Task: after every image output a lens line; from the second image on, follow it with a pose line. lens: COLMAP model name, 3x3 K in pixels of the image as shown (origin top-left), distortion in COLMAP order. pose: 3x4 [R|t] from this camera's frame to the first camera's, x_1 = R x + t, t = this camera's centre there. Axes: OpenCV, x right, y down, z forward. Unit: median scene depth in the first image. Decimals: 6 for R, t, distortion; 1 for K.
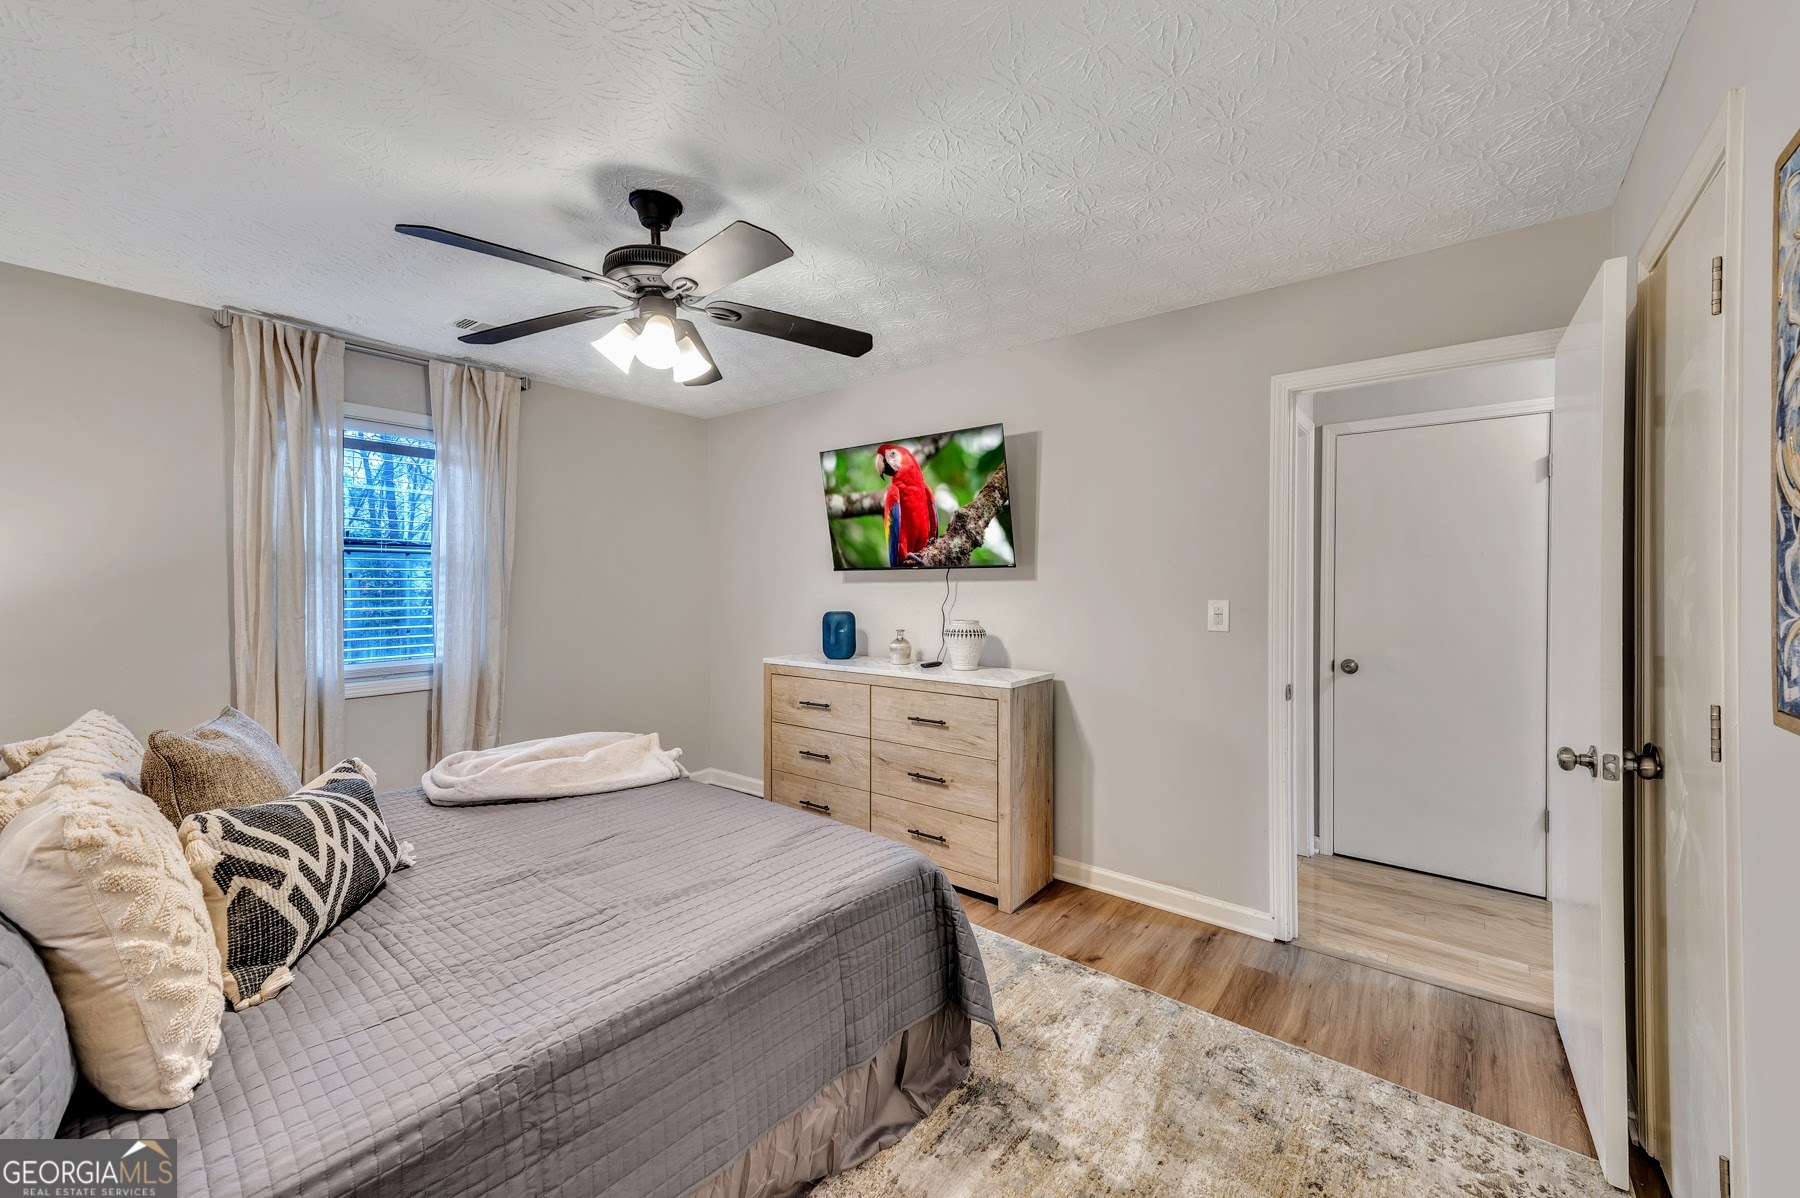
lens RADIAL K [[702.0, 0, 923.4], [0, 702.0, 553.7], [0, 0, 1]] dist [0.004548, 0.000178]
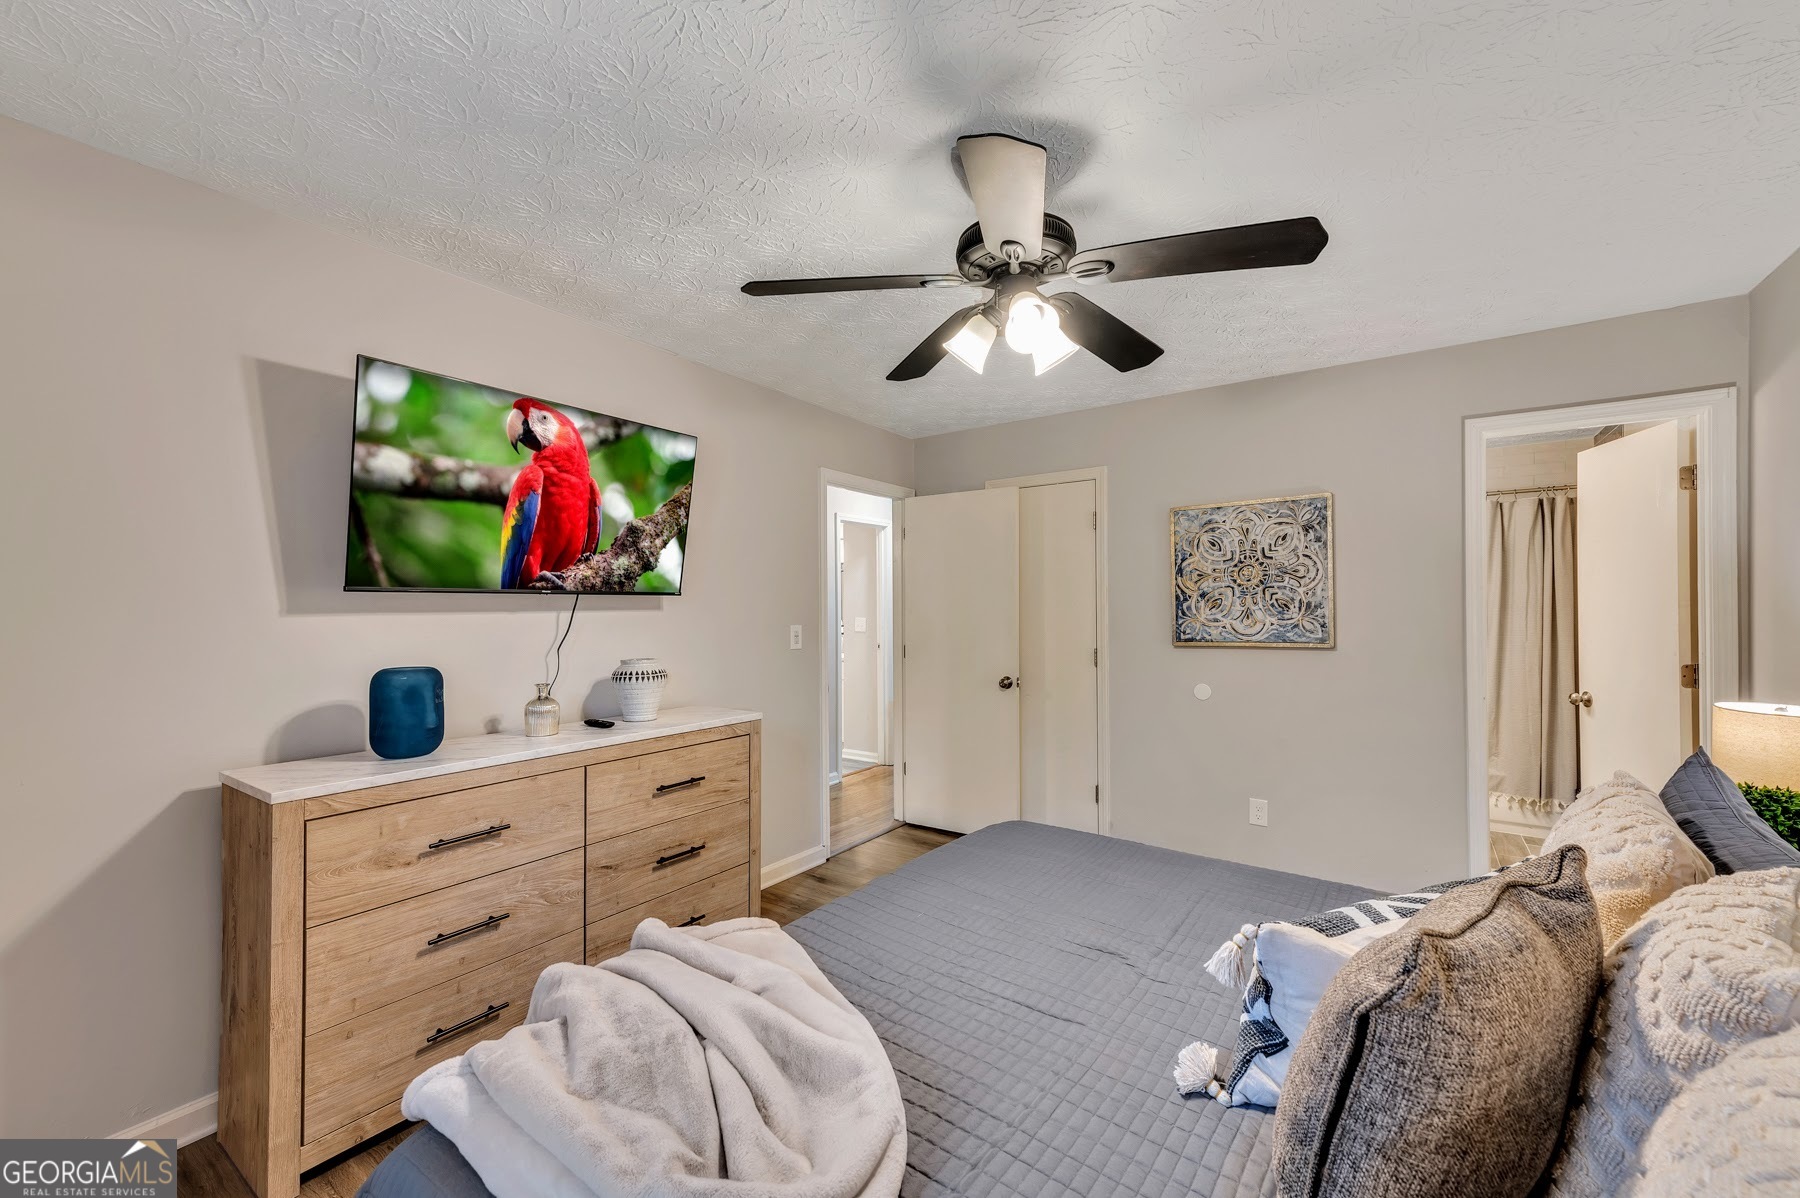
lens RADIAL K [[702.0, 0, 901.3], [0, 702.0, 617.6], [0, 0, 1]] dist [0.004548, 0.000178]
pose [[-0.027177, -0.006843, 0.999607, -0.727862], [-0.023757, 0.999699, 0.006197, 0.032523], [-0.999348, -0.023579, -0.027332, 0.698122]]
